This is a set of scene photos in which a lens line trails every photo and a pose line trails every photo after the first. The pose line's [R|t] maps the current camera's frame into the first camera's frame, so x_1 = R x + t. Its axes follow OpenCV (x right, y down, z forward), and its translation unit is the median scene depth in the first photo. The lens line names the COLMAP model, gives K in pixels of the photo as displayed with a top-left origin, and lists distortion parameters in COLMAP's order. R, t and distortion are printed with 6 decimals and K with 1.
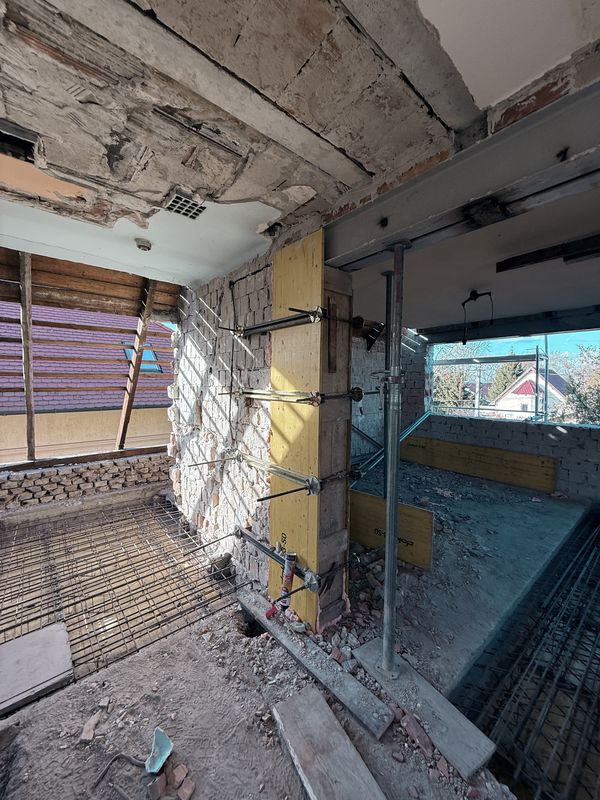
lens RADIAL K [[318.8, 0, 300.9], [0, 318.8, 398.3], [0, 0, 1]] dist [-0.000037, 0.000238]
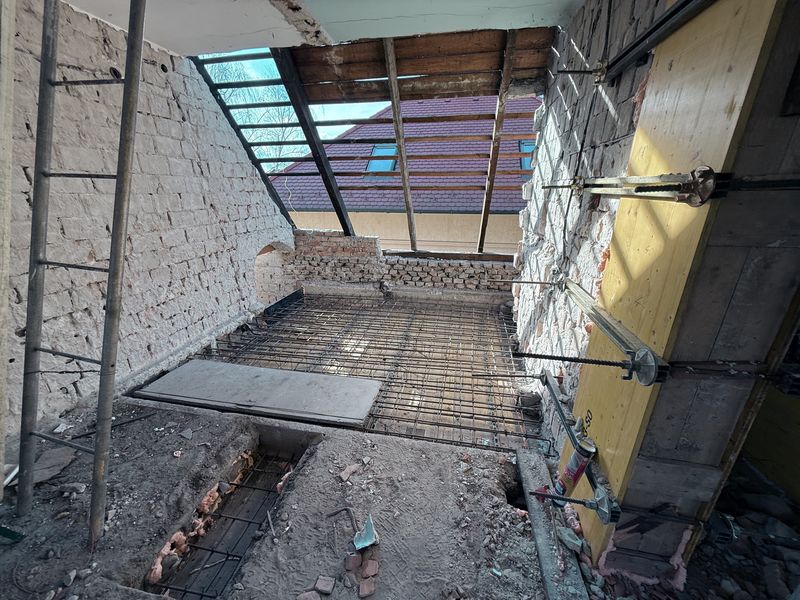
lens RADIAL K [[318.8, 0, 396.5], [0, 318.8, 300.9], [0, 0, 1]] dist [-0.000037, 0.000238]
pose [[0.629201, 0.255767, -0.733954, 0.083480], [-0.037417, 0.953178, 0.300085, 0.019992], [0.776341, -0.161352, 0.609311, 0.236960]]
